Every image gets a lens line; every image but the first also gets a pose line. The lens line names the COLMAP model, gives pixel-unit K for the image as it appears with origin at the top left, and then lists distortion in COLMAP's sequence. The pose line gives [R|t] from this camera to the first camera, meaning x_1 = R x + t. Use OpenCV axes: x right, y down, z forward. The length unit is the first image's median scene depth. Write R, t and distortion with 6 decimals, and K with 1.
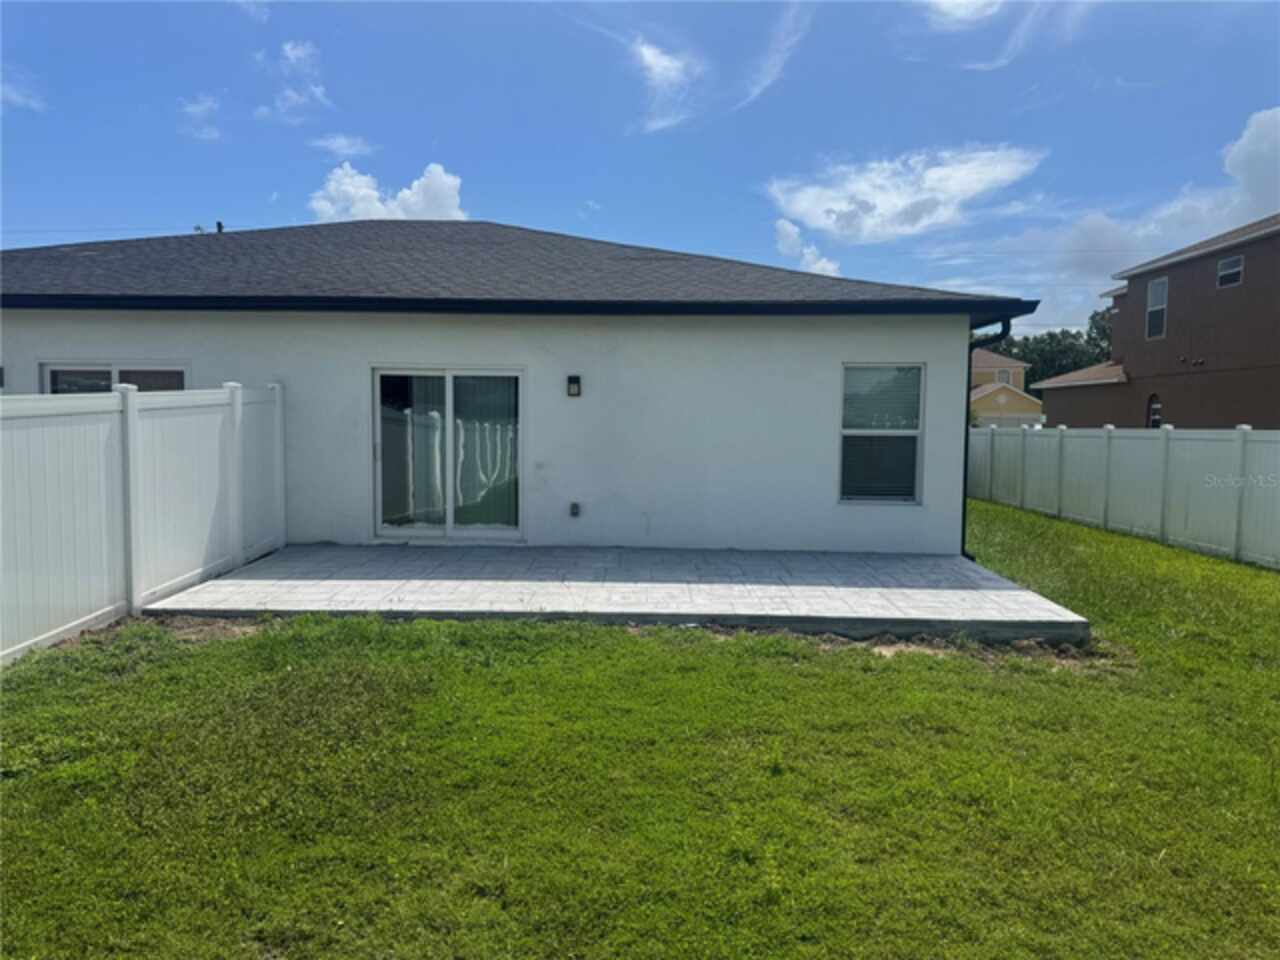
lens RADIAL K [[913.6, 0, 640.0], [0, 913.6, 480.0], [0, 0, 1]] dist [0.095548, -0.103523]
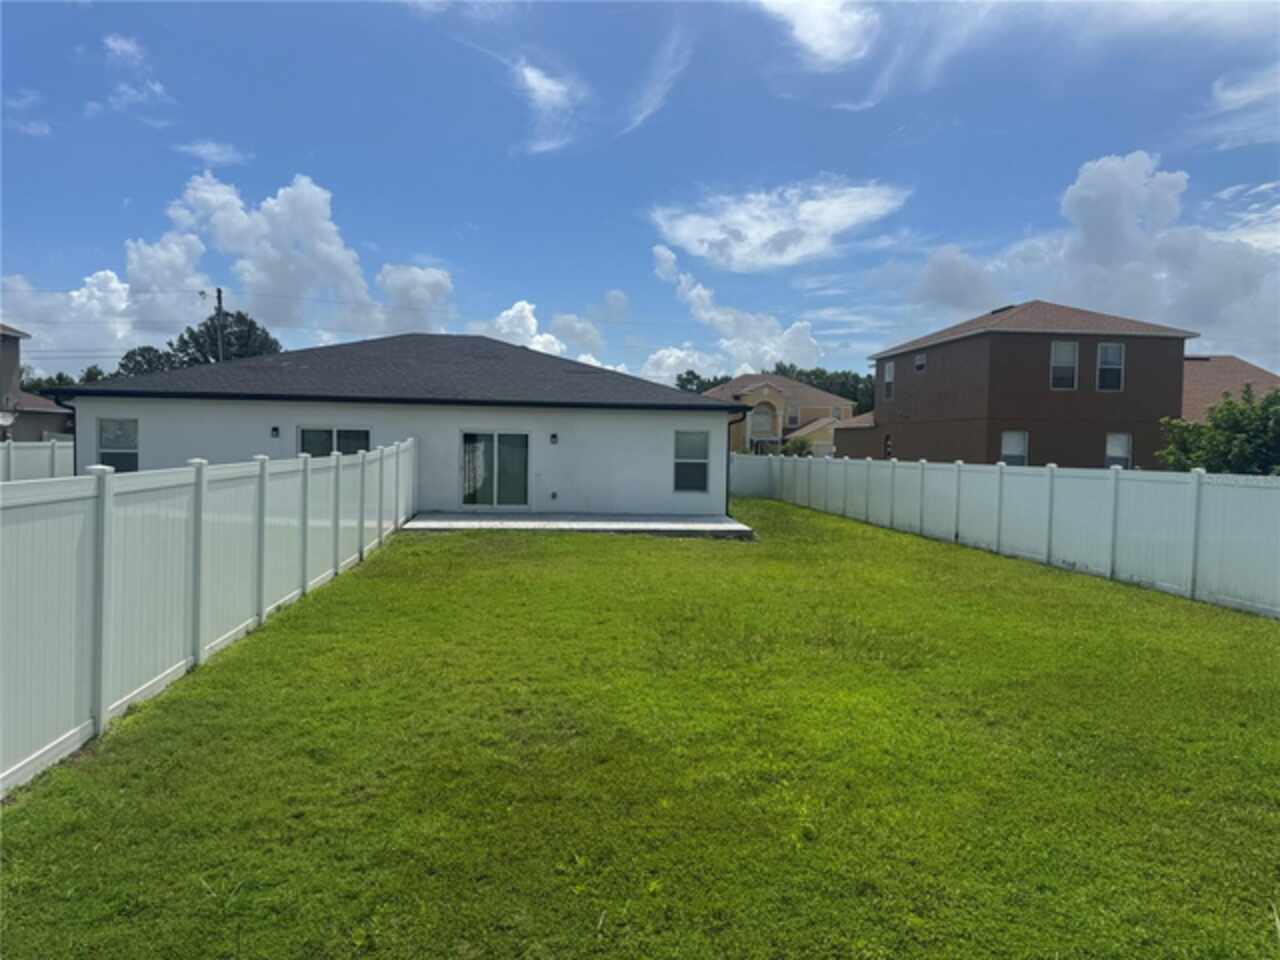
lens RADIAL K [[913.6, 0, 640.0], [0, 913.6, 480.0], [0, 0, 1]] dist [0.095548, -0.103523]
pose [[0.992099, 0.002167, 0.125441, -0.065263], [0.000630, 0.999752, -0.022250, 0.020363], [-0.125458, 0.022153, 0.991852, -0.548251]]
